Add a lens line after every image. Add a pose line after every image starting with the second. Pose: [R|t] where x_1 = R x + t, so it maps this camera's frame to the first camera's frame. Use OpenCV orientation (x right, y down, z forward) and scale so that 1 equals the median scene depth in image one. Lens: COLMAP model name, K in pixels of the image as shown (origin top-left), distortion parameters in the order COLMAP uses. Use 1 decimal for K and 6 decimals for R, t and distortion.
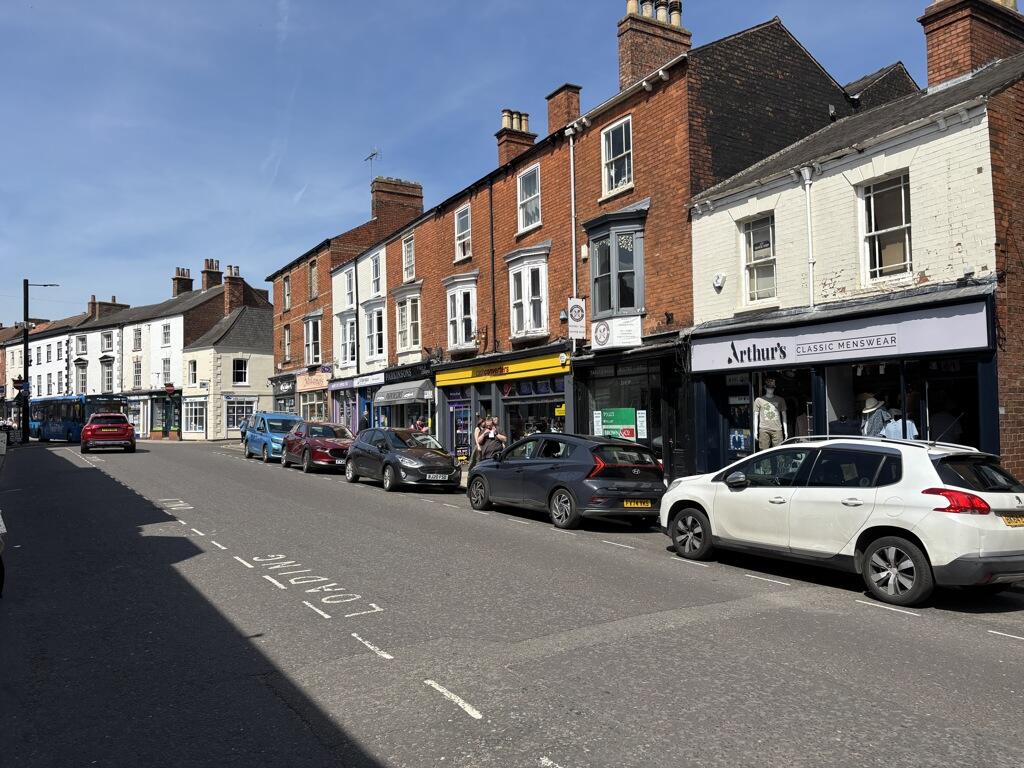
lens RADIAL K [[765.4, 0, 513.4], [0, 765.4, 391.1], [0, 0, 1]] dist [0.009941, -0.001315]
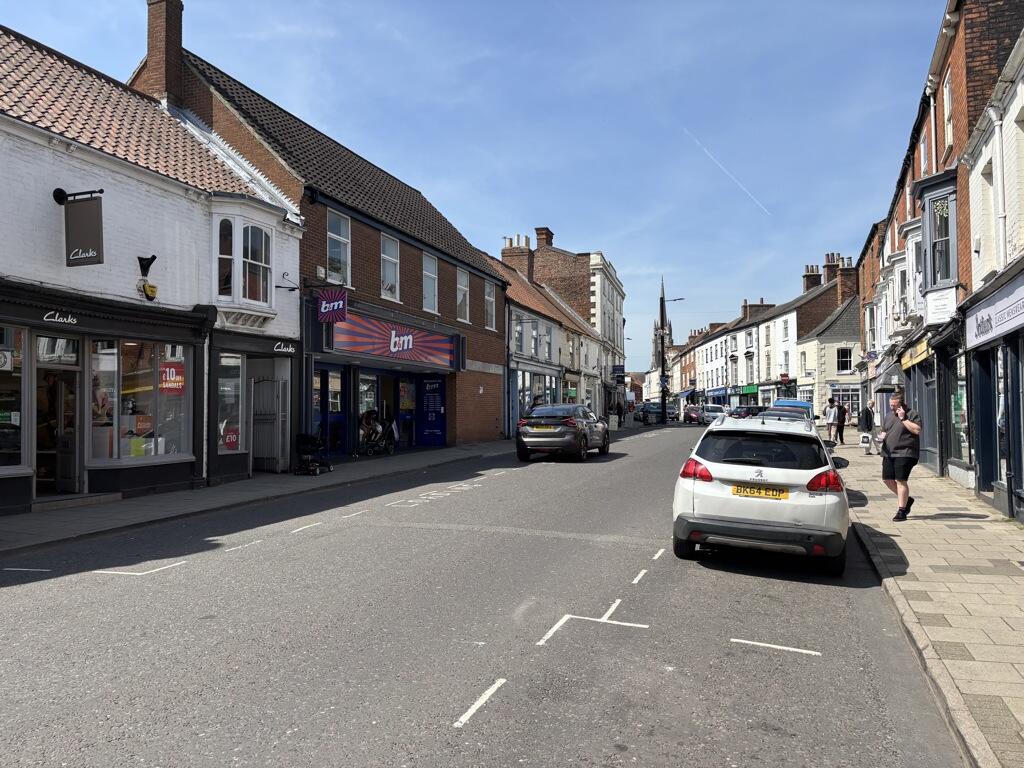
lens RADIAL K [[765.4, 0, 512.1], [0, 765.4, 382.8], [0, 0, 1]] dist [0.009941, -0.001315]
pose [[0.619856, -0.023237, -0.784371, 0.161448], [0.026184, 0.999617, -0.008922, 0.002300], [0.784279, -0.015008, 0.620227, 0.010248]]
